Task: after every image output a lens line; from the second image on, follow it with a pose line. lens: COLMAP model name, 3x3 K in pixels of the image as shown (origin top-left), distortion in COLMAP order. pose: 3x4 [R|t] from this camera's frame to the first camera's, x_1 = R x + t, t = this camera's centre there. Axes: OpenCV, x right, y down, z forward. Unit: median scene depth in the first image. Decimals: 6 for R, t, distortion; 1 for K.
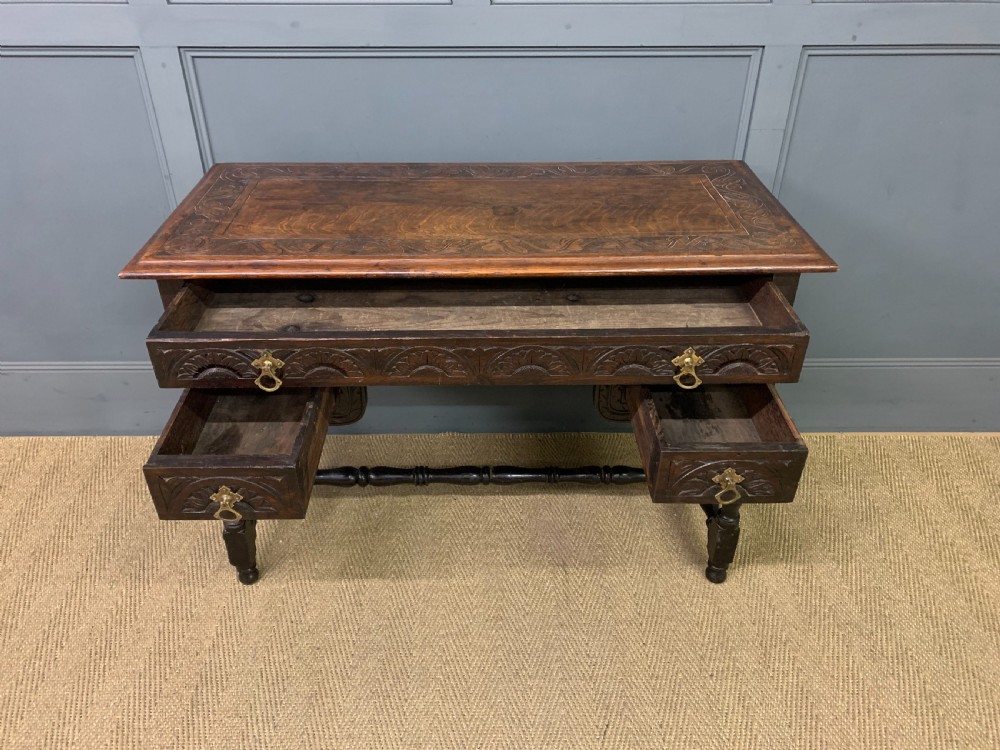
lens RADIAL K [[761.7, 0, 493.8], [0, 761.7, 364.0], [0, 0, 1]] dist [0.030483, -0.019726]
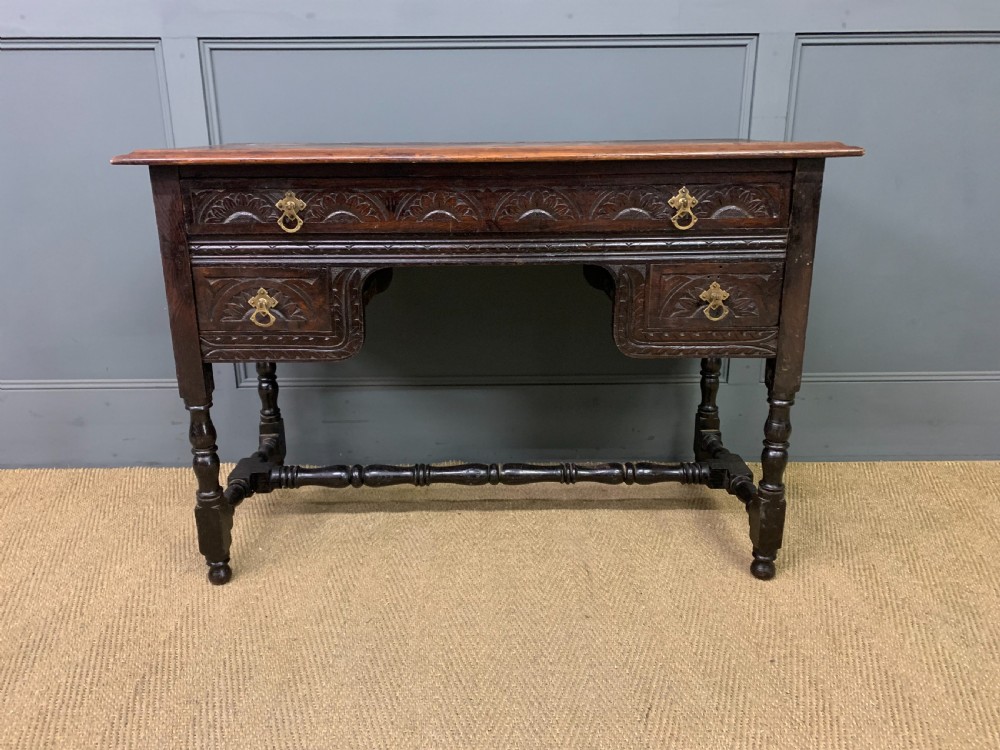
lens RADIAL K [[761.7, 0, 492.6], [0, 761.7, 368.2], [0, 0, 1]] dist [0.030483, -0.019726]
pose [[0.999966, -0.007665, -0.003060, -0.009536], [0.006554, 0.962837, -0.270003, 0.299442], [0.005016, 0.269974, 0.962855, 0.114299]]
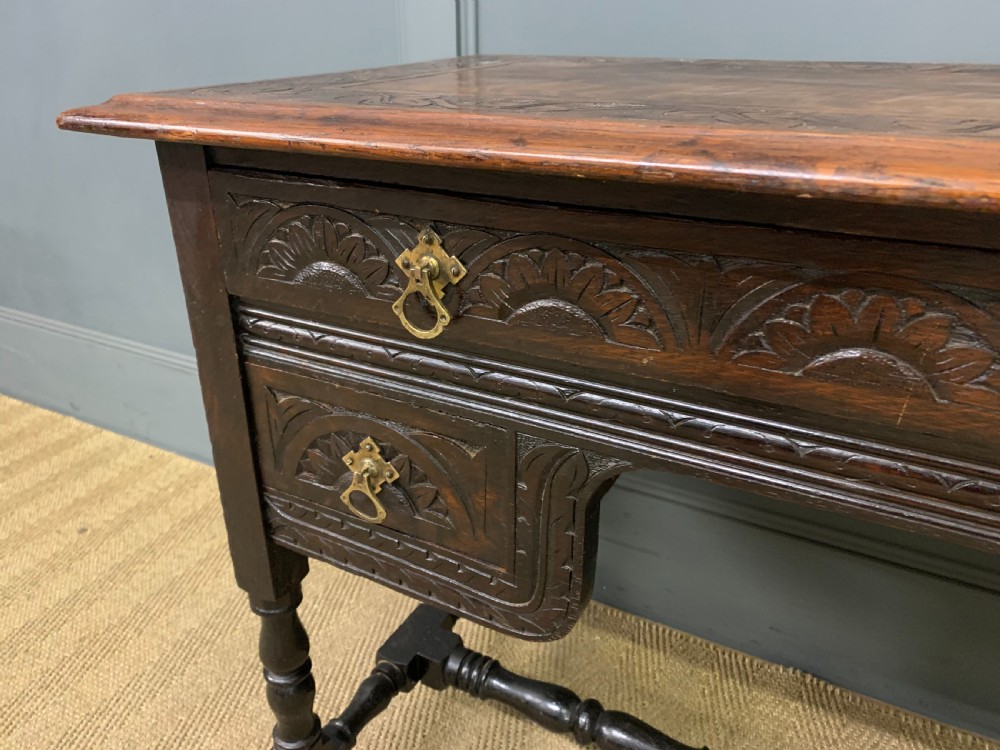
lens RADIAL K [[761.7, 0, 494.5], [0, 761.7, 369.2], [0, 0, 1]] dist [0.030483, -0.019726]
pose [[0.873324, 0.196977, -0.445539, -0.059768], [-0.256134, 0.963647, -0.076025, -0.012485], [0.414367, 0.180512, 0.892029, 0.571949]]
